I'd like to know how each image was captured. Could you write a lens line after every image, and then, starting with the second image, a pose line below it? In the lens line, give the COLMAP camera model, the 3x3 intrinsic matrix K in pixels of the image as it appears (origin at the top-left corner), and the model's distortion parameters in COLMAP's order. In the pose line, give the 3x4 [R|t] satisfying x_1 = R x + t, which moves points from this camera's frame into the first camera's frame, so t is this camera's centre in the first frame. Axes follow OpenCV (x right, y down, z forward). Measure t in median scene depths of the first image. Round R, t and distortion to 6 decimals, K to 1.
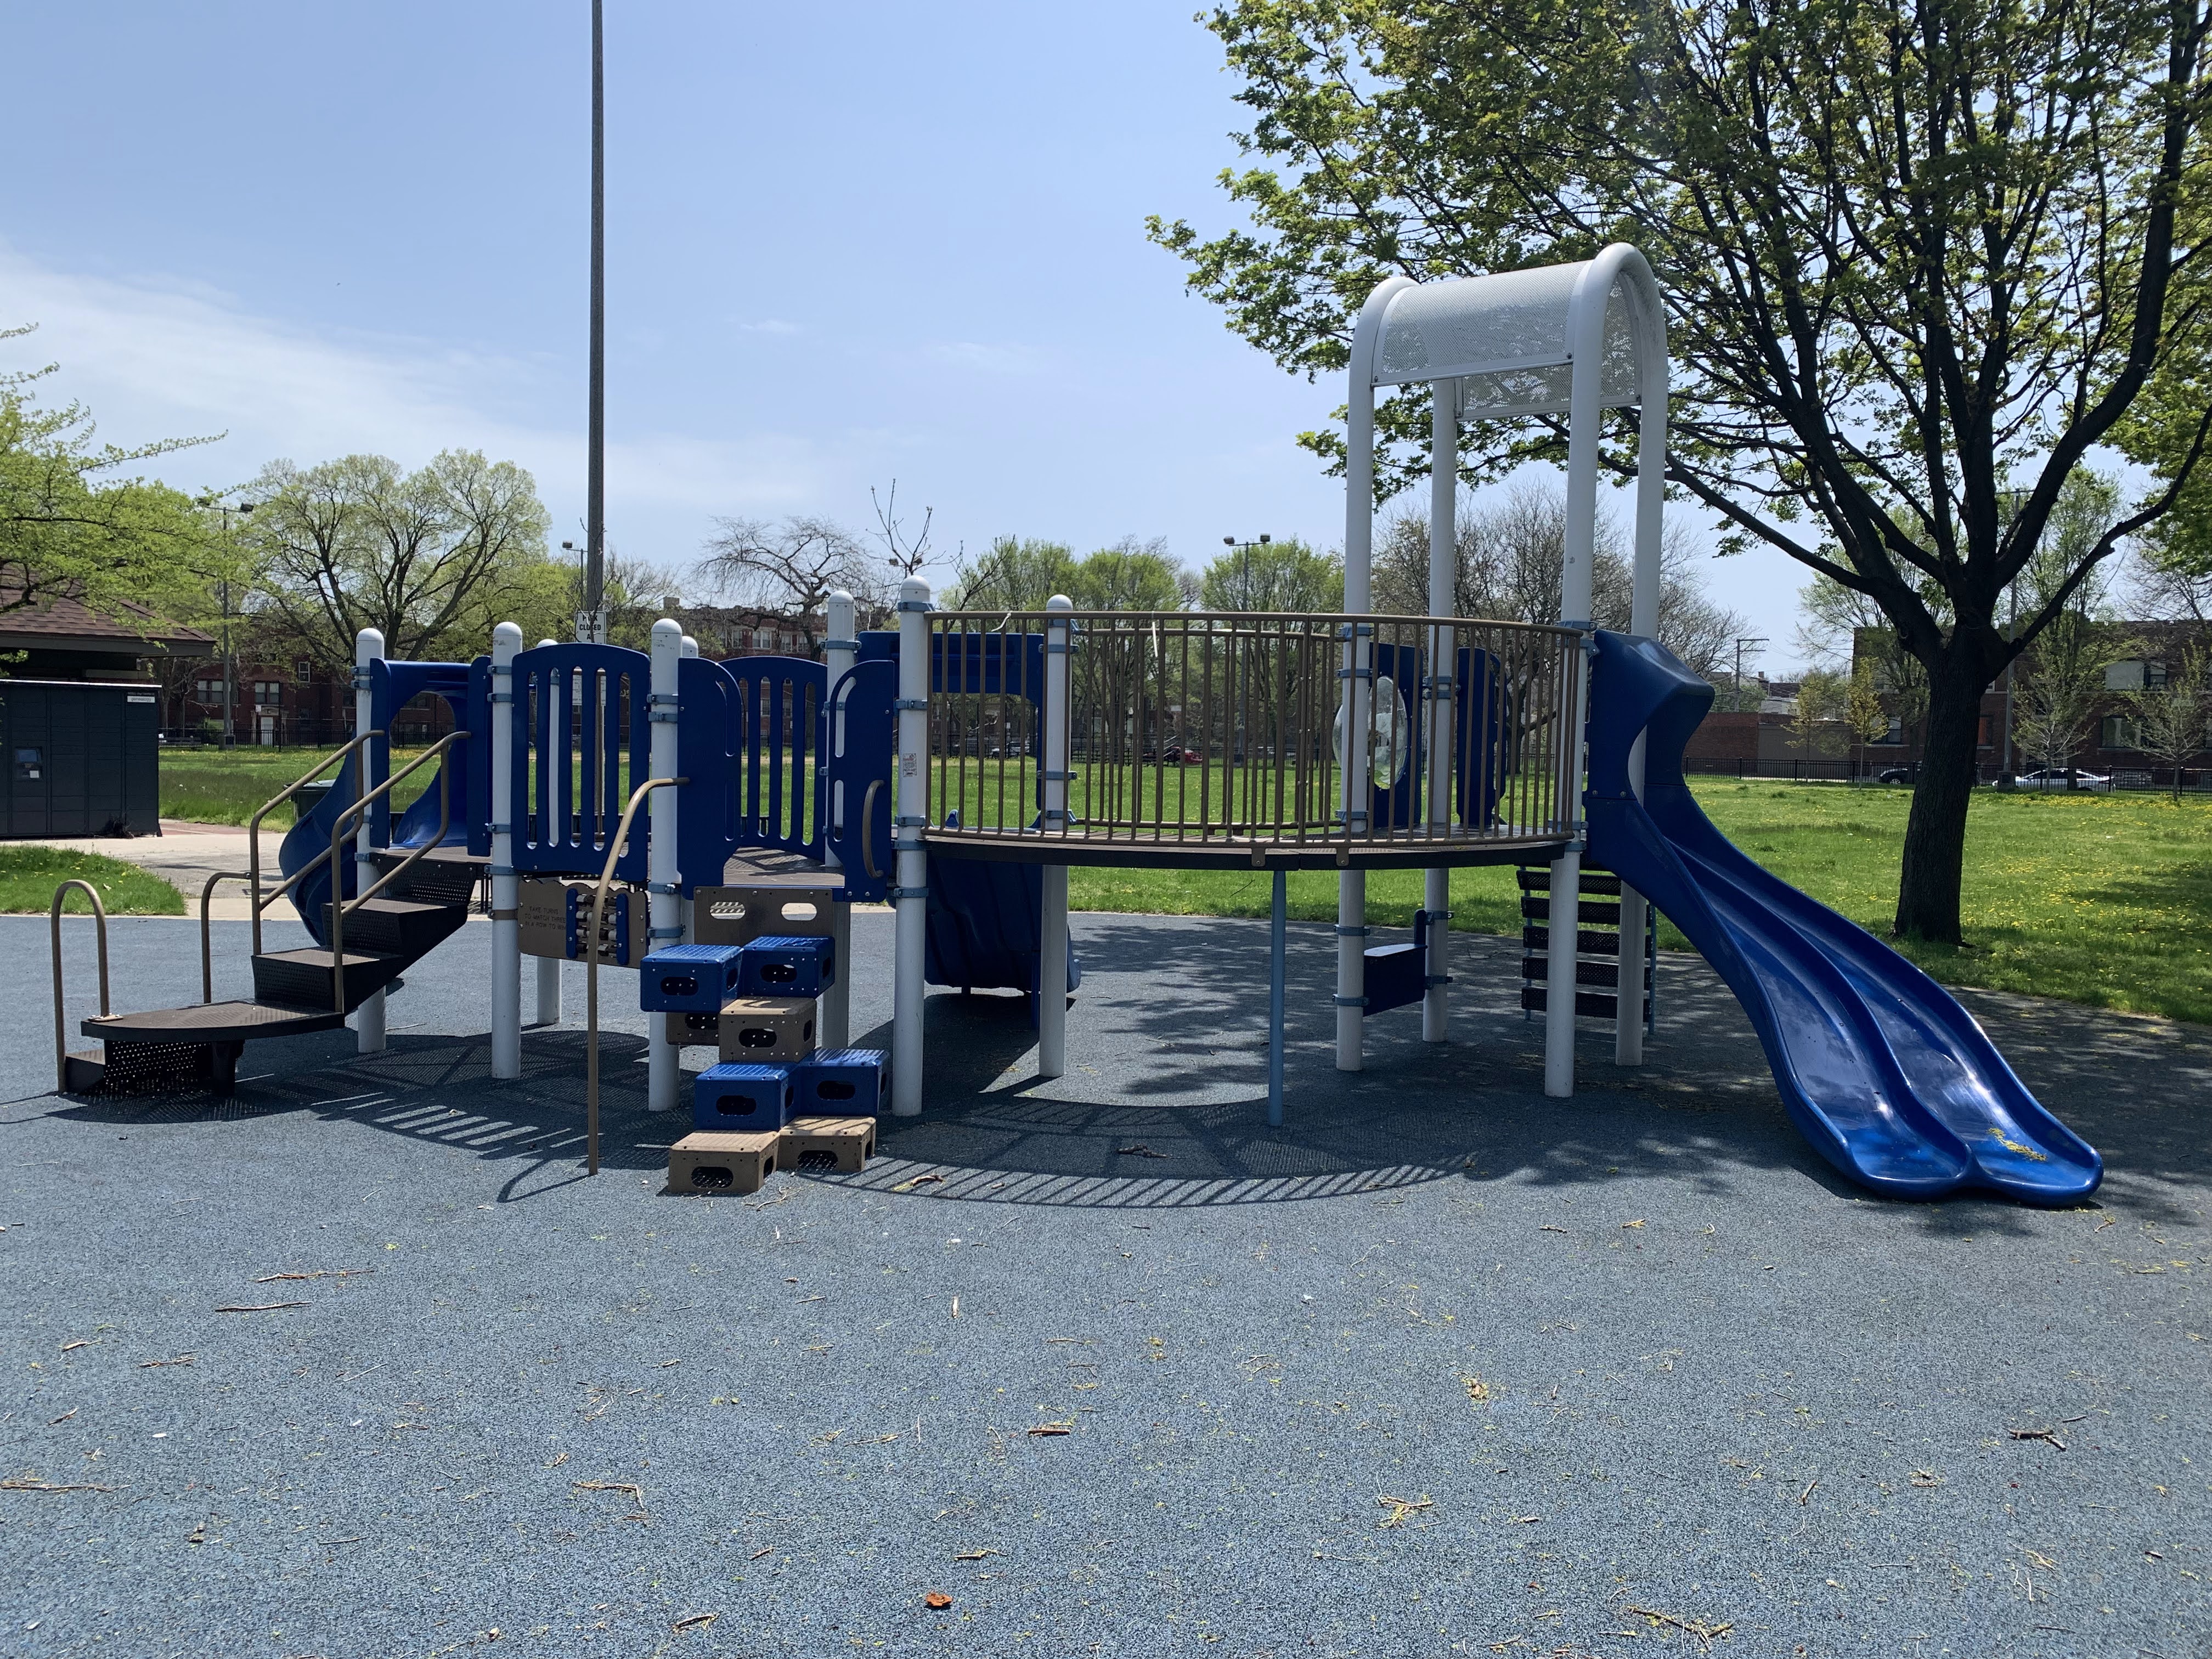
lens RADIAL K [[1659.3, 0, 1106.0], [0, 1659.3, 829.5], [0, 0, 1]] dist [0.027894, -0.003785]
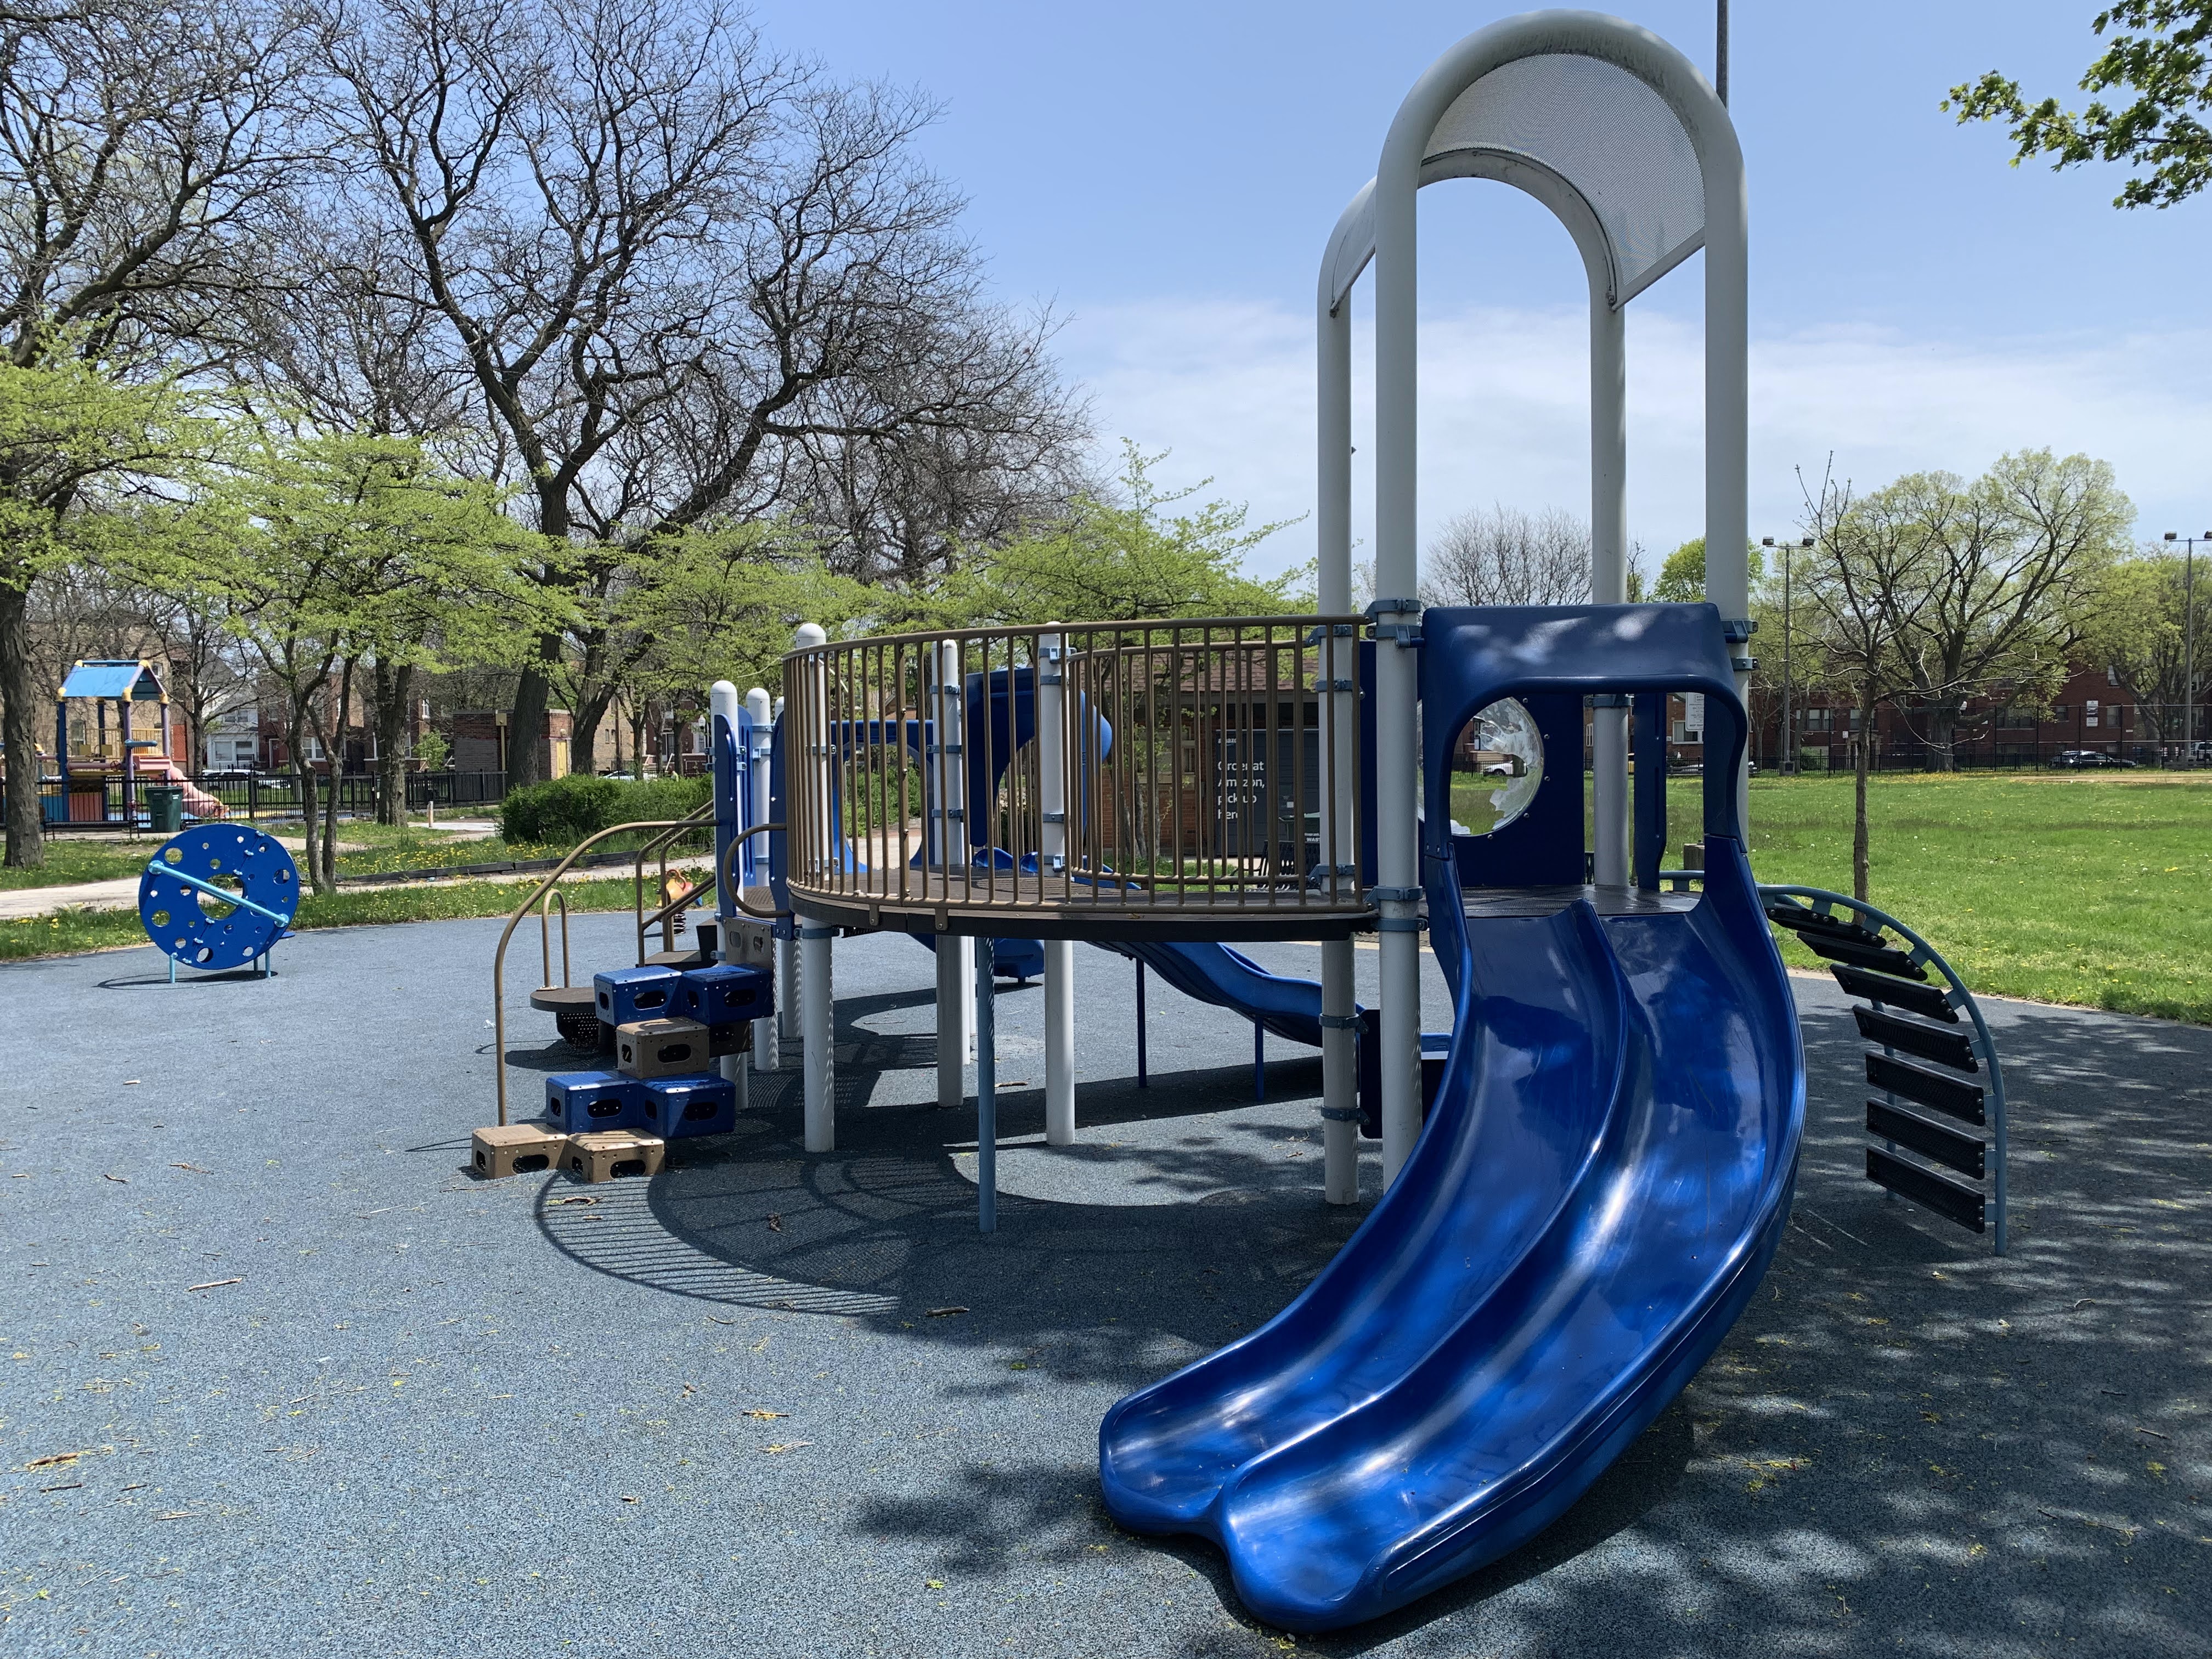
lens RADIAL K [[1659.3, 0, 1106.0], [0, 1659.3, 829.5], [0, 0, 1]] dist [0.027894, -0.003785]
pose [[0.622144, 0.010560, -0.782831, 0.854475], [-0.021740, 0.999756, -0.003791, -0.027650], [0.782601, 0.019377, 0.622222, 0.543417]]
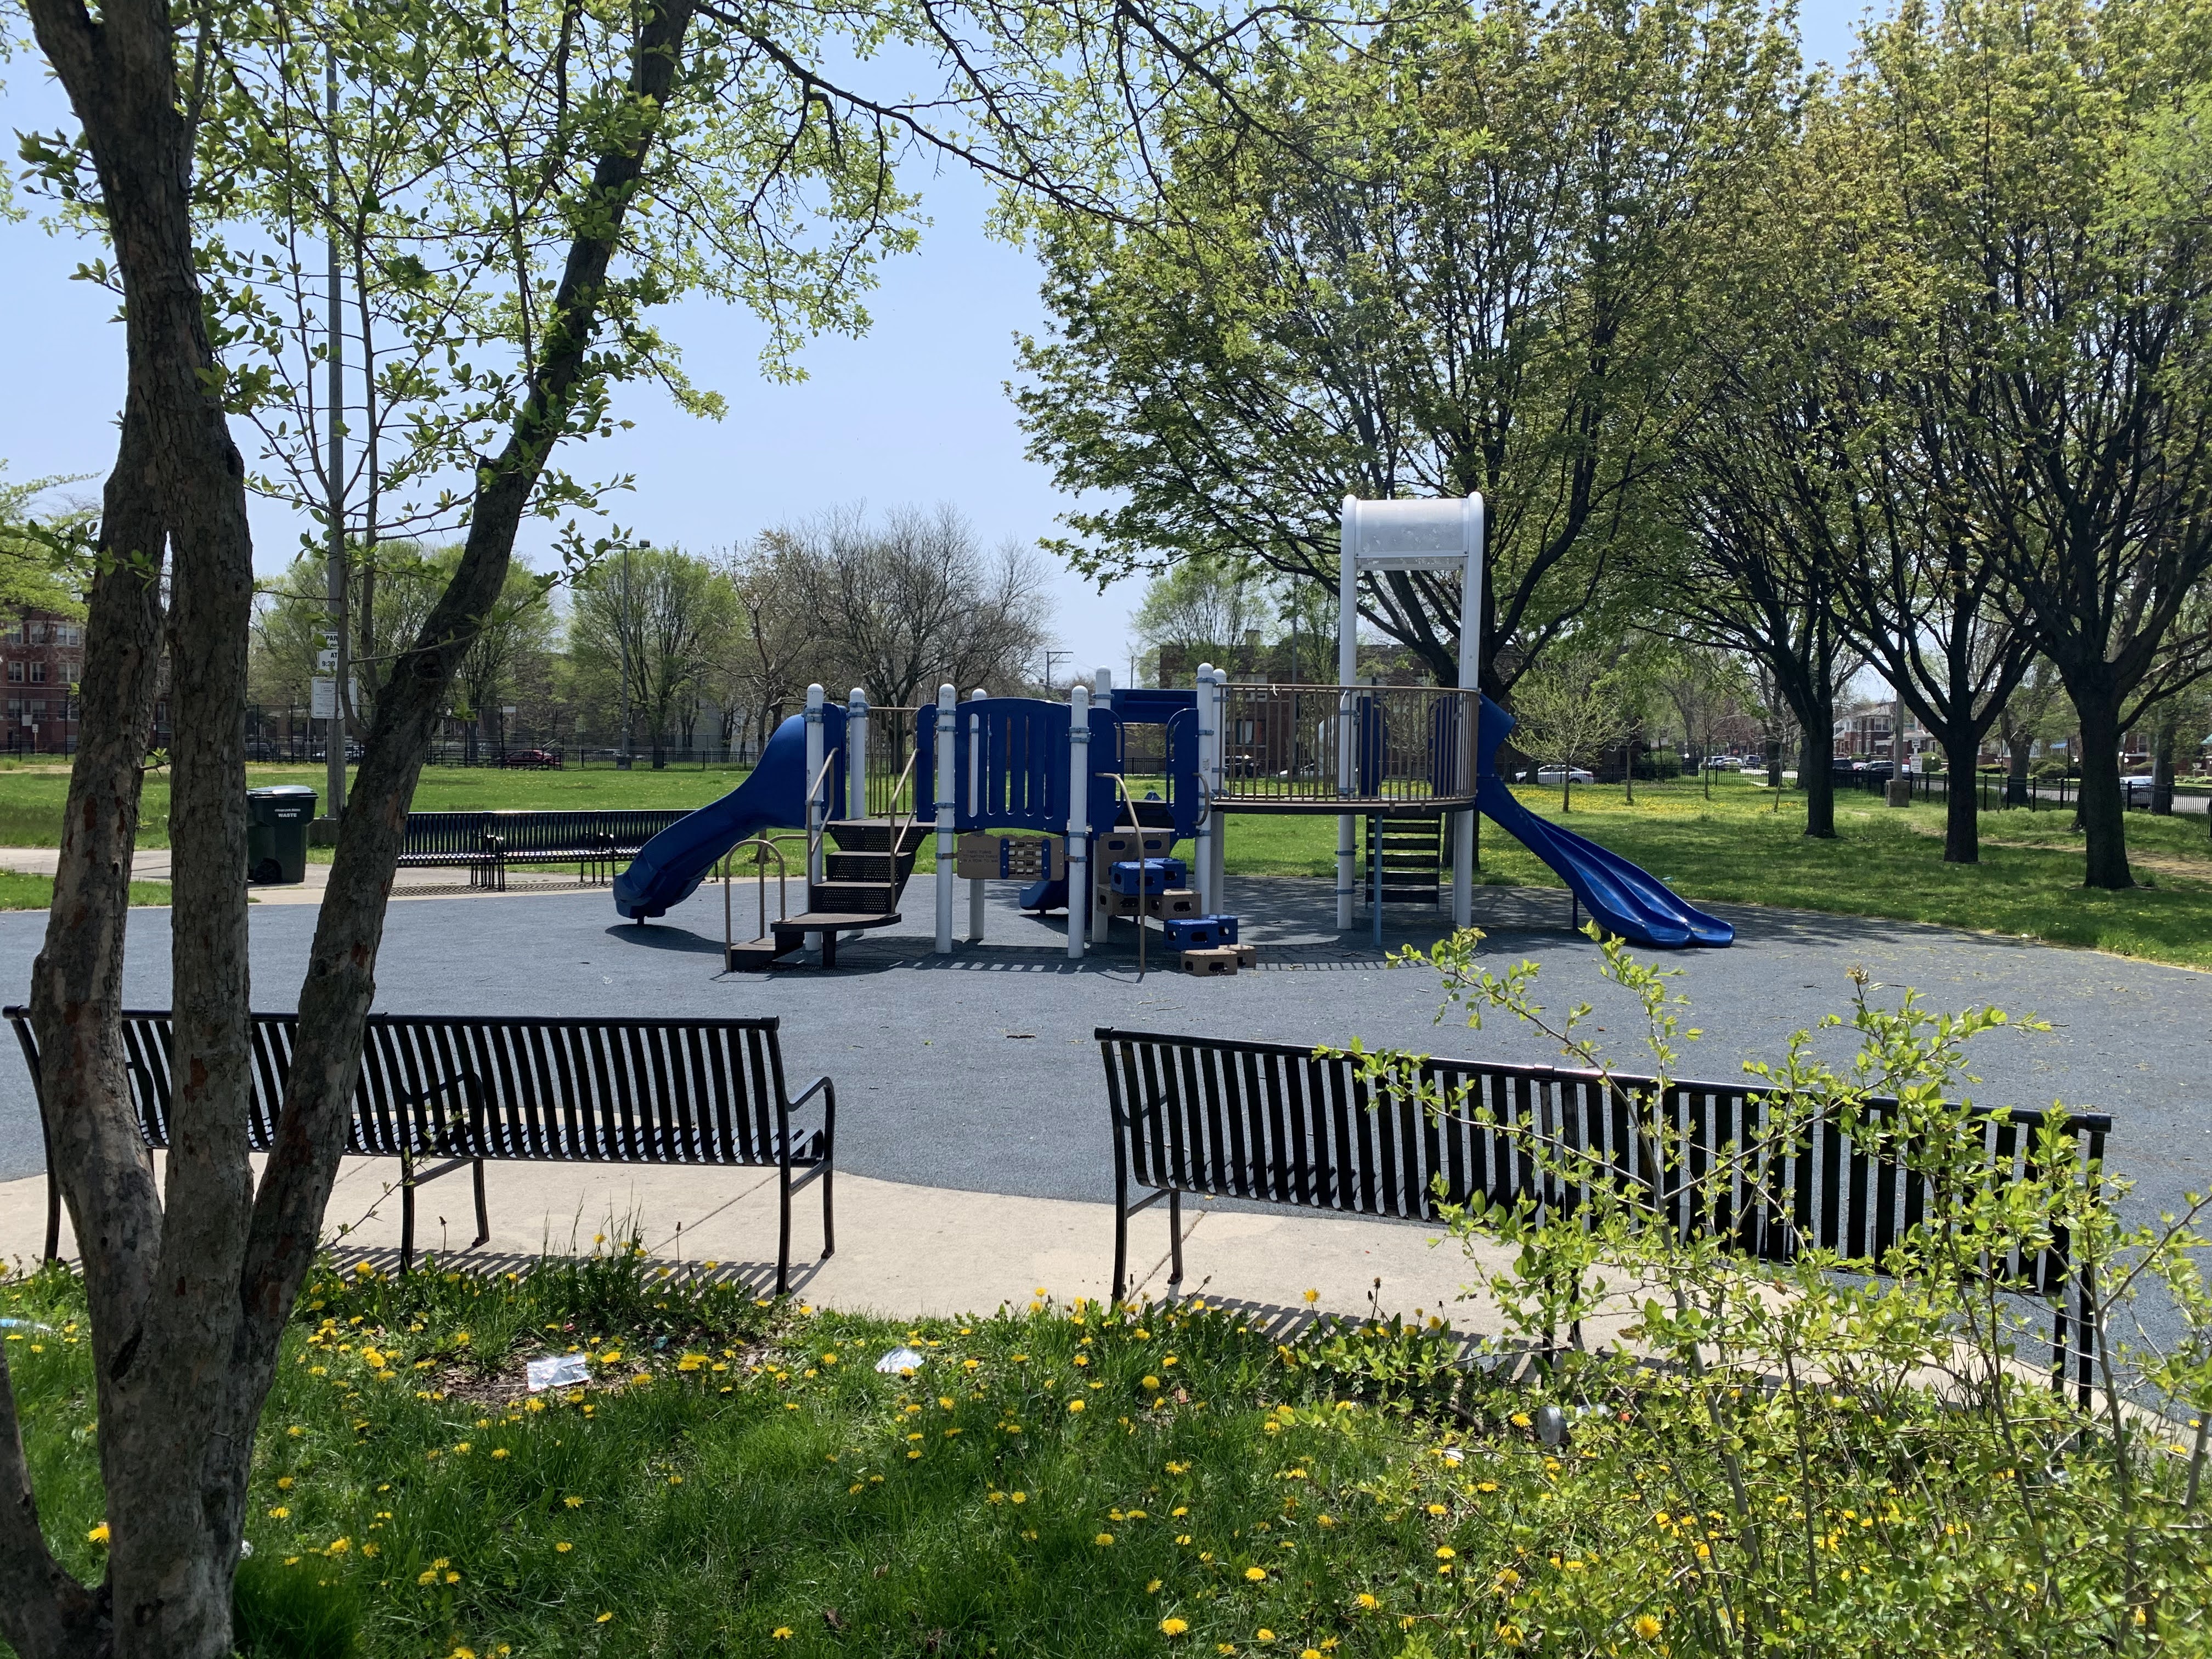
lens RADIAL K [[1659.3, 0, 1106.0], [0, 1659.3, 829.5], [0, 0, 1]] dist [0.027894, -0.003785]
pose [[0.911434, -0.023986, 0.410748, -1.091717], [0.024021, 0.999699, 0.005077, 0.023382], [-0.410746, 0.005239, 0.911735, -0.728244]]
